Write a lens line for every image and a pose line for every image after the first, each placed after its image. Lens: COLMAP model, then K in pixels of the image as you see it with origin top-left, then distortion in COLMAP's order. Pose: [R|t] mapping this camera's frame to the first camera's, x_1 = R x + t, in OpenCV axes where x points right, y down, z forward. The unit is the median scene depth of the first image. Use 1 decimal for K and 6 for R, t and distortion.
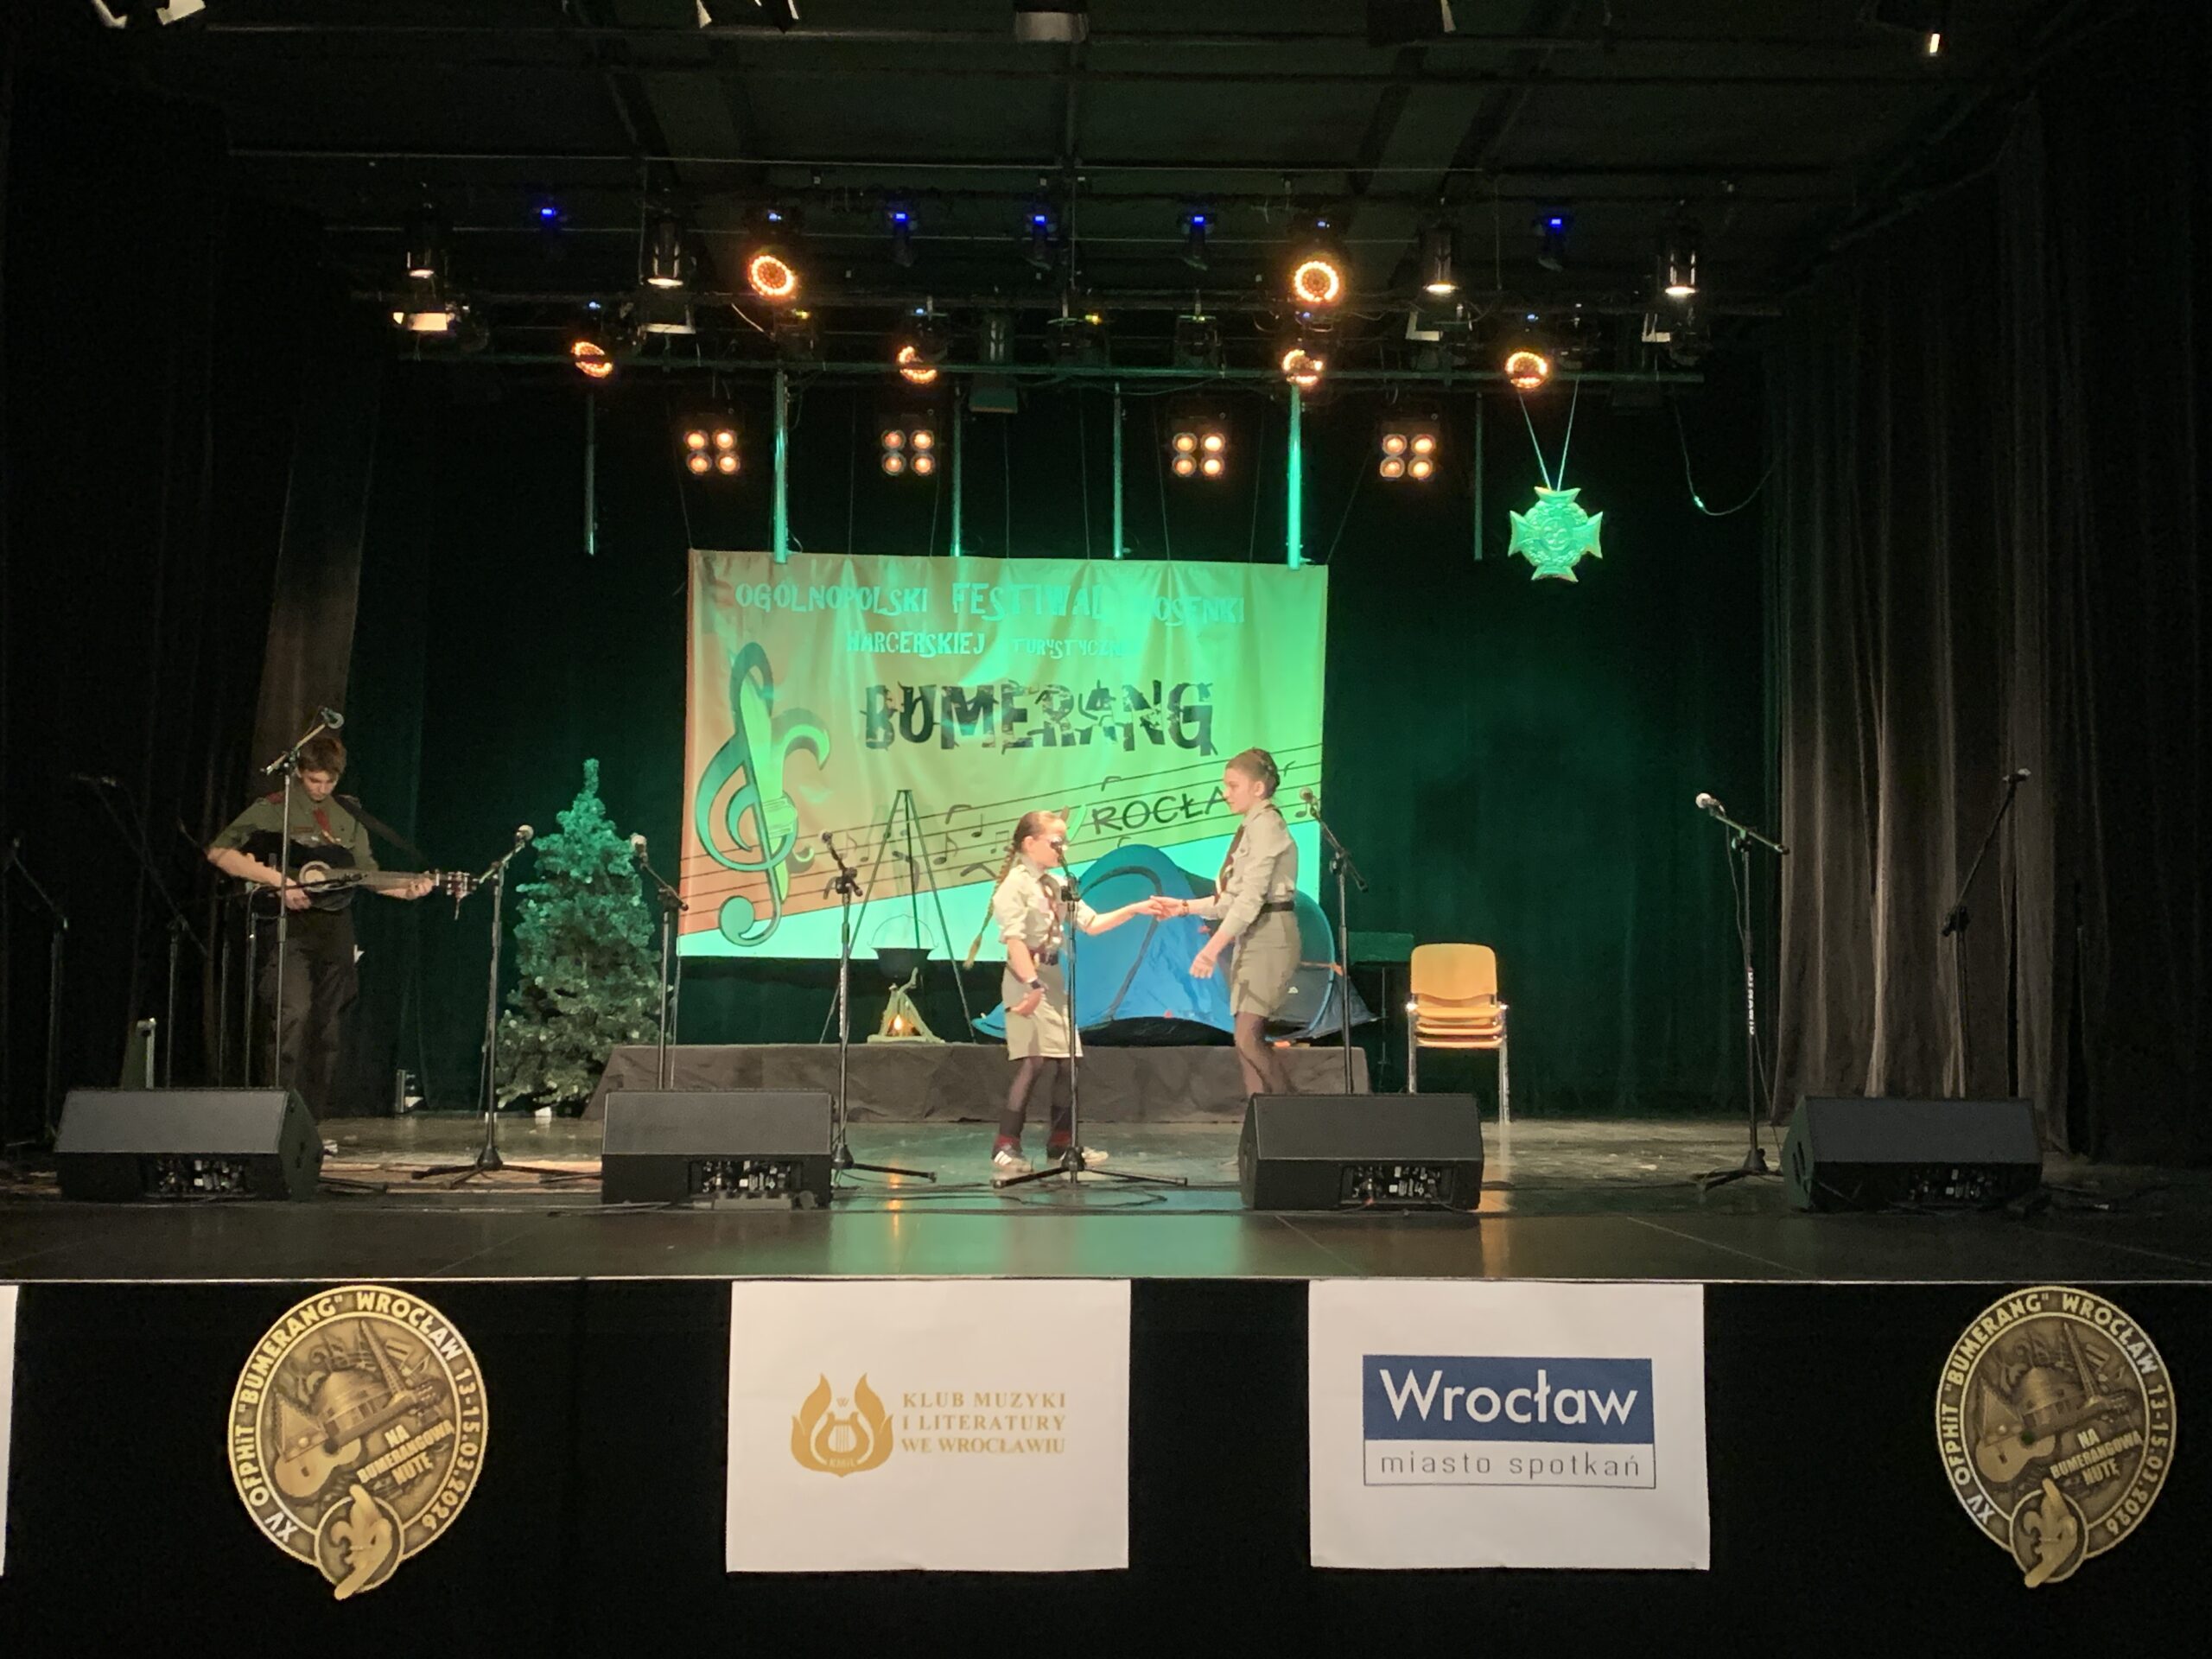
lens RADIAL K [[2633.9, 0, 1110.1], [0, 2633.9, 836.3], [0, 0, 1]] dist [0.106079, 0.000000]
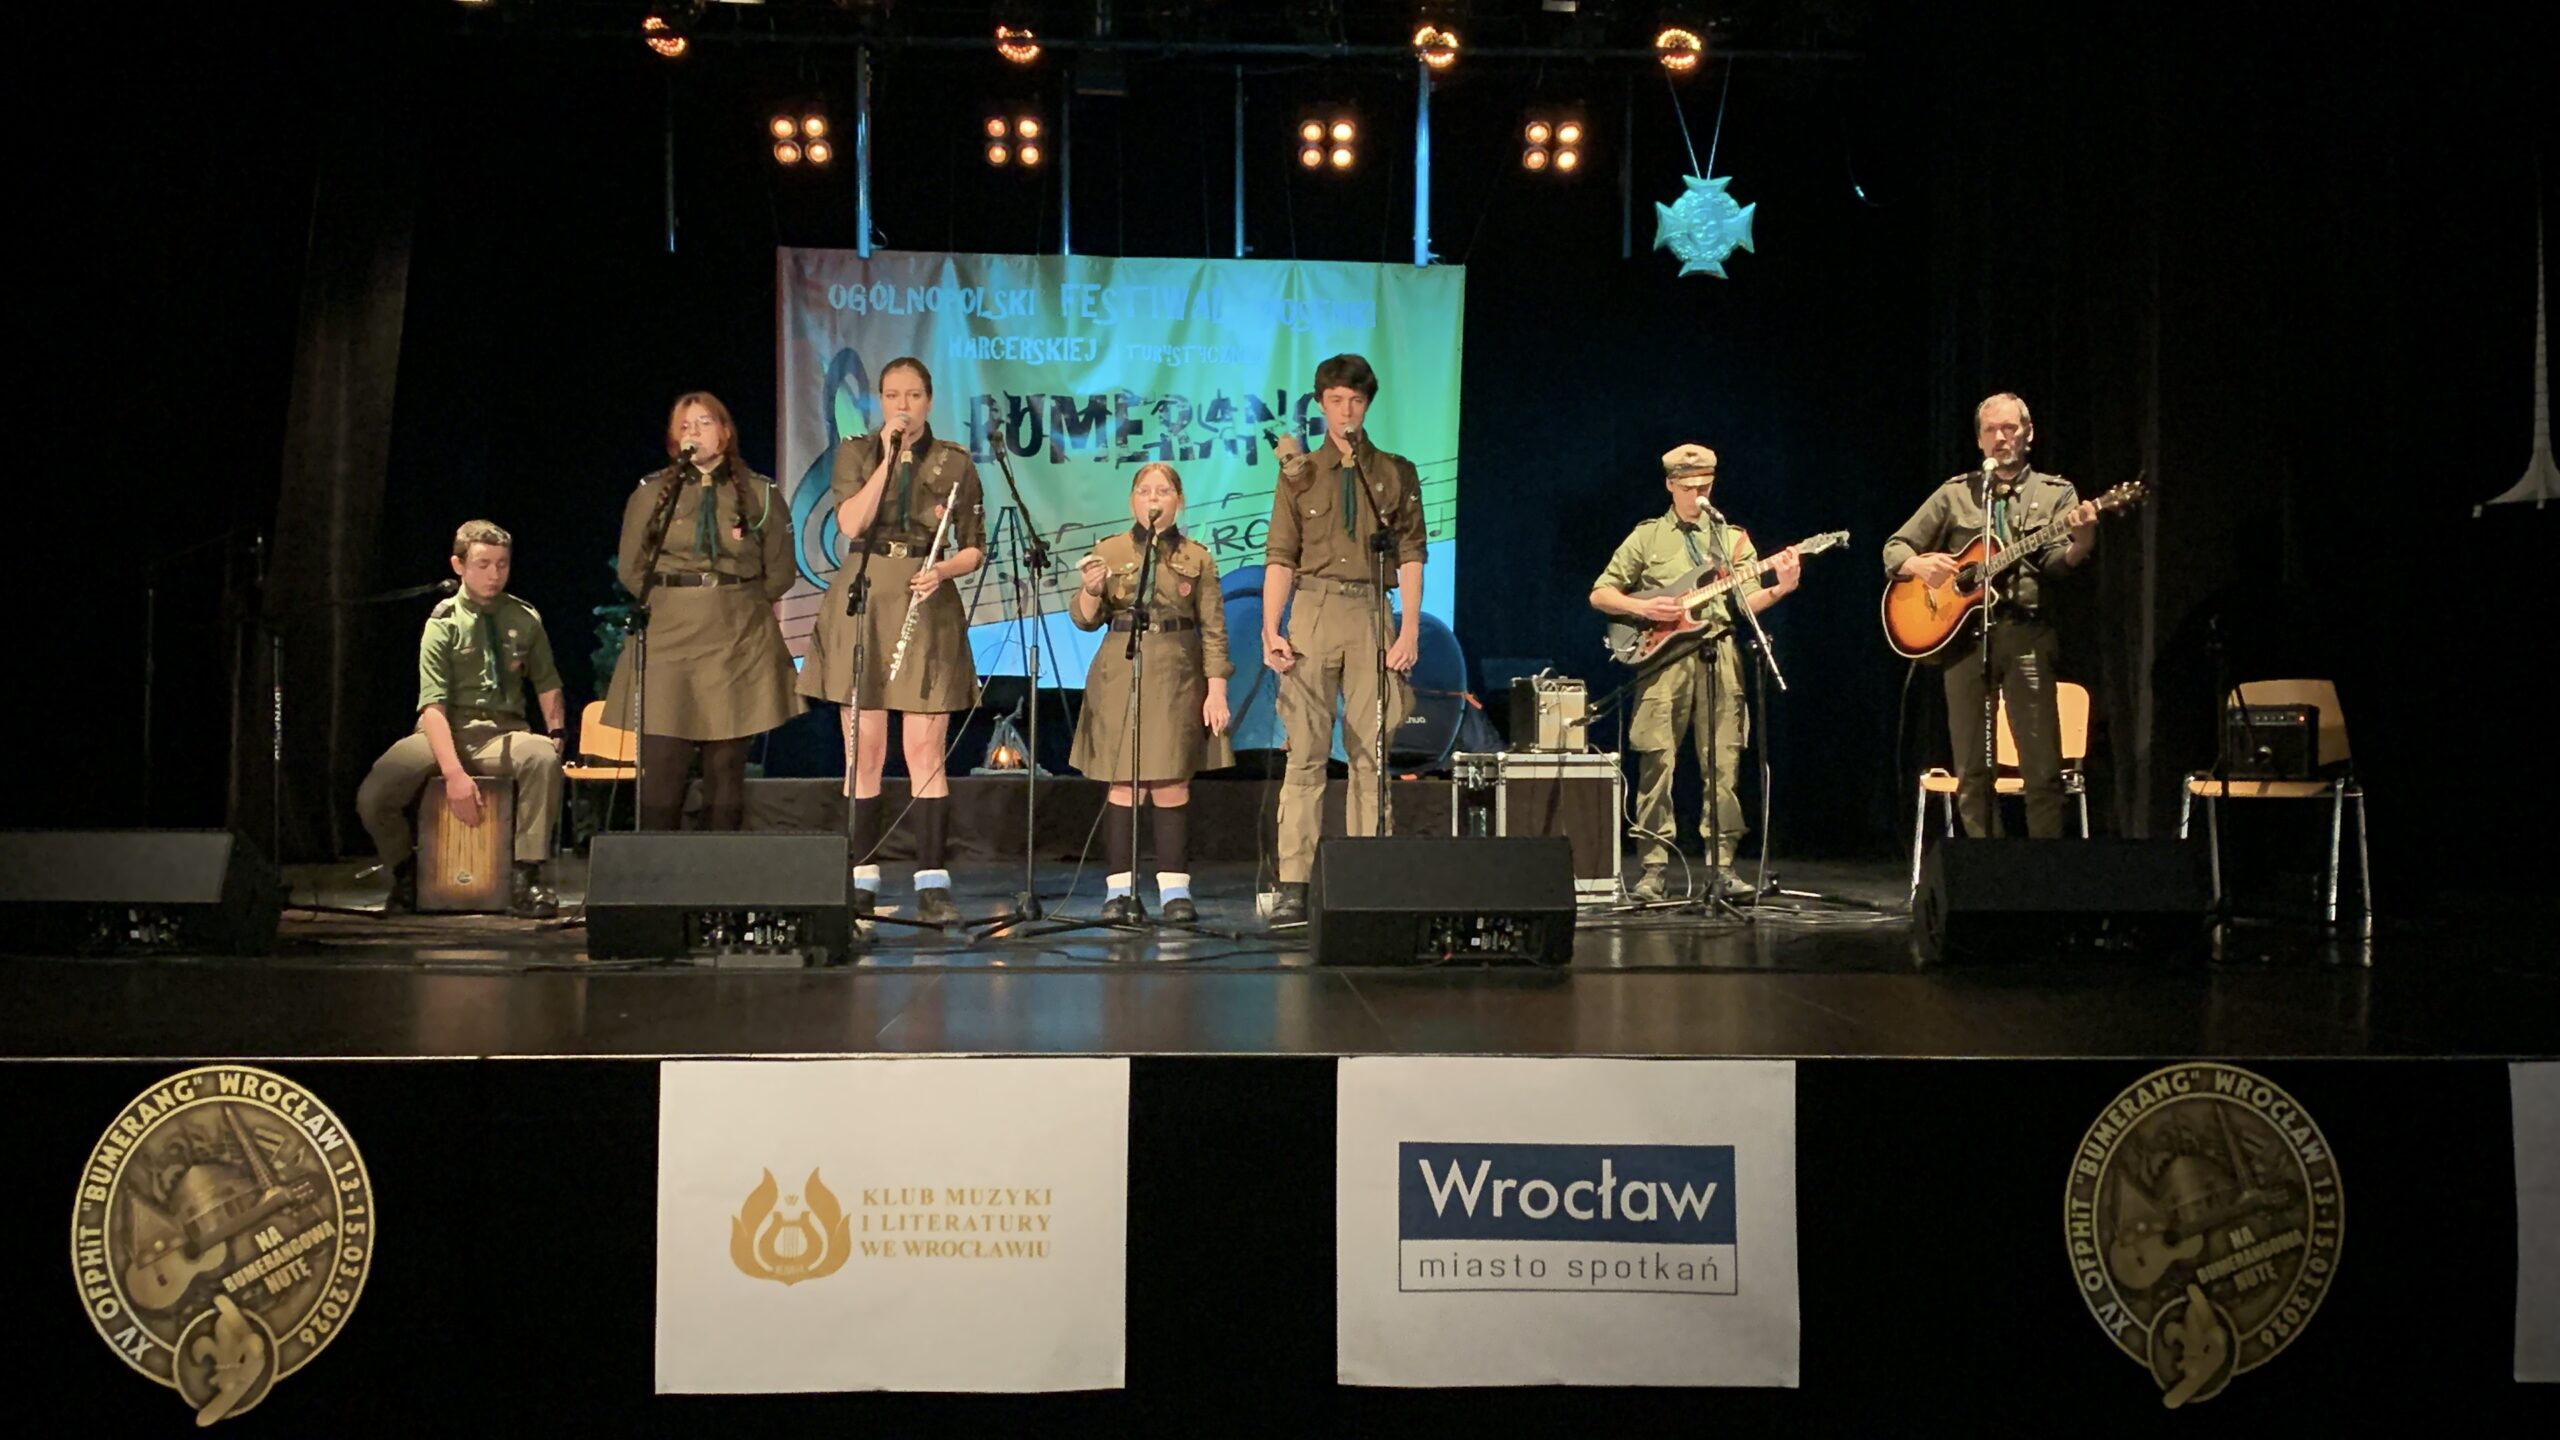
lens RADIAL K [[2631.6, 0, 1285.7], [0, 2631.6, 723.4], [0, 0, 1]] dist [0.121860, 0.000000]
pose [[0.999983, -0.000437, -0.005780, 0.055208], [0.000780, 0.998226, 0.059535, 0.007564], [0.005744, -0.059538, 0.998209, 0.131077]]
